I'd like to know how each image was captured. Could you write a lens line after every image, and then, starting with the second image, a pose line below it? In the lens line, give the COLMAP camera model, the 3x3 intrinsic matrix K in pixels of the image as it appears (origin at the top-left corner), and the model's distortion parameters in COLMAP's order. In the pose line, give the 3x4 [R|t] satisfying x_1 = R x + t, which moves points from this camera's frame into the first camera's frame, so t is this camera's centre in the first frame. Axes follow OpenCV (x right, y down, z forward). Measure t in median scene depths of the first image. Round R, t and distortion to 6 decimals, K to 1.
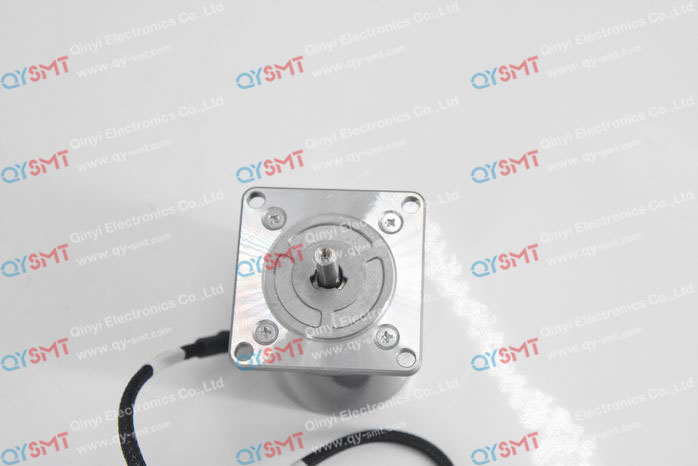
lens RADIAL K [[809.9, 0, 349.0], [0, 809.9, 233.0], [0, 0, 1]] dist [-0.000225, -0.002228]
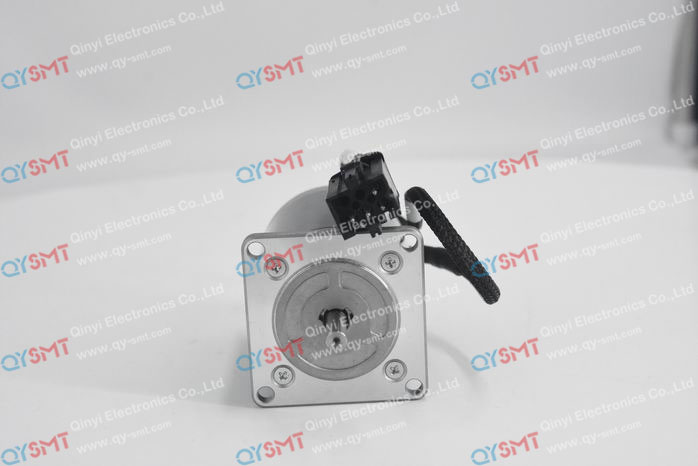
lens RADIAL K [[809.9, 0, 349.0], [0, 809.9, 233.0], [0, 0, 1]] dist [-0.000225, -0.002228]
pose [[1.000000, 0.000006, -0.000004, 0.000000], [-0.000006, 1.000000, -0.000079, -0.464096], [0.000004, 0.000079, 1.000000, -0.000005]]
